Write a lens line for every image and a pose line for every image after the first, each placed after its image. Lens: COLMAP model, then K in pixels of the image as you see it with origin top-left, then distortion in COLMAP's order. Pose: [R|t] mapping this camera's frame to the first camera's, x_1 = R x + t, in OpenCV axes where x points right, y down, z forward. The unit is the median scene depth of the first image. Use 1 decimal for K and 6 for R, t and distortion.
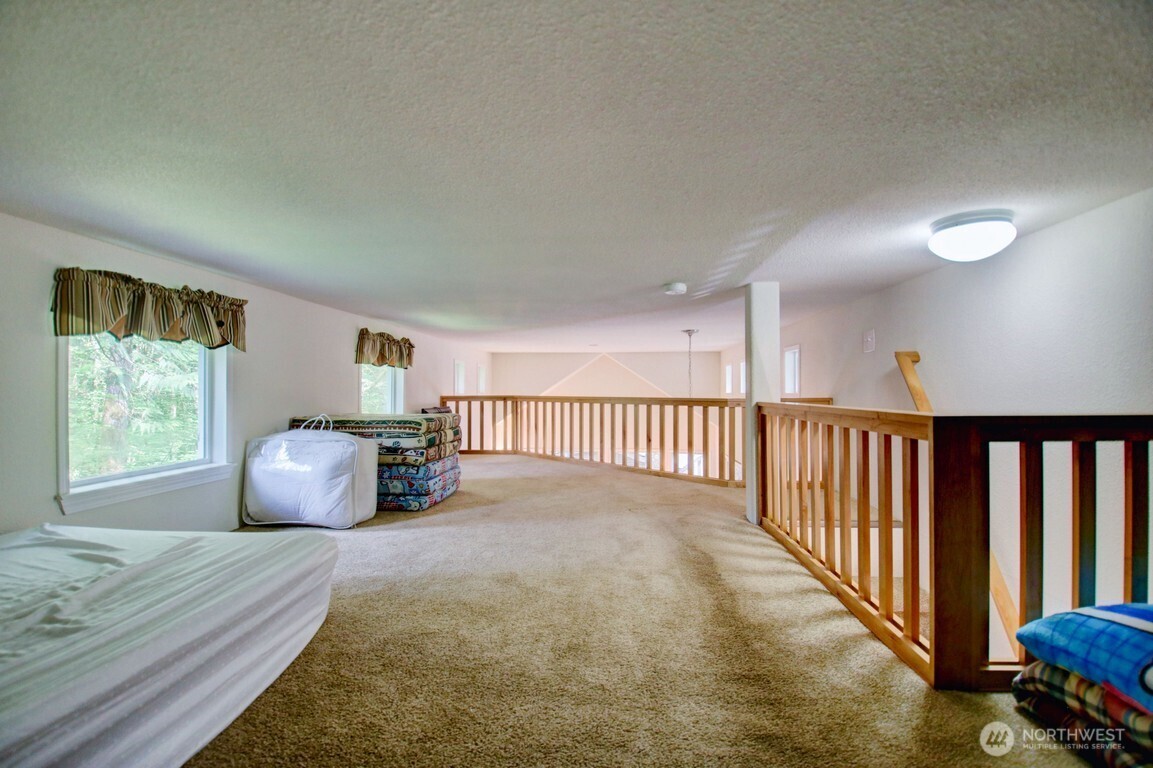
lens RADIAL K [[537.5, 0, 576.5], [0, 537.5, 384.0], [0, 0, 1]] dist [0.023439, -0.035219]
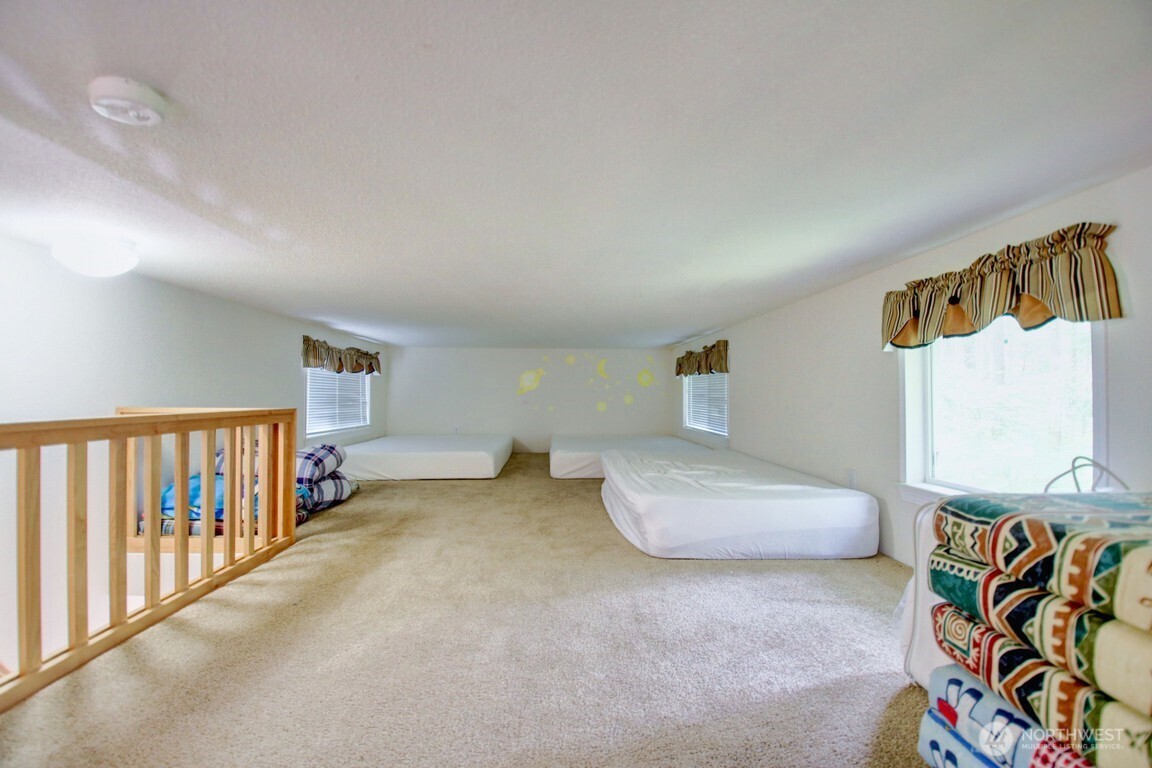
lens RADIAL K [[537.0, 0, 576.0], [0, 537.0, 384.0], [0, 0, 1]] dist [0.023439, -0.035219]
pose [[-0.994811, 0.002241, -0.101718, -0.125255], [0.004349, 0.999780, -0.020502, 0.005836], [0.101650, -0.020838, -0.994602, 2.020395]]
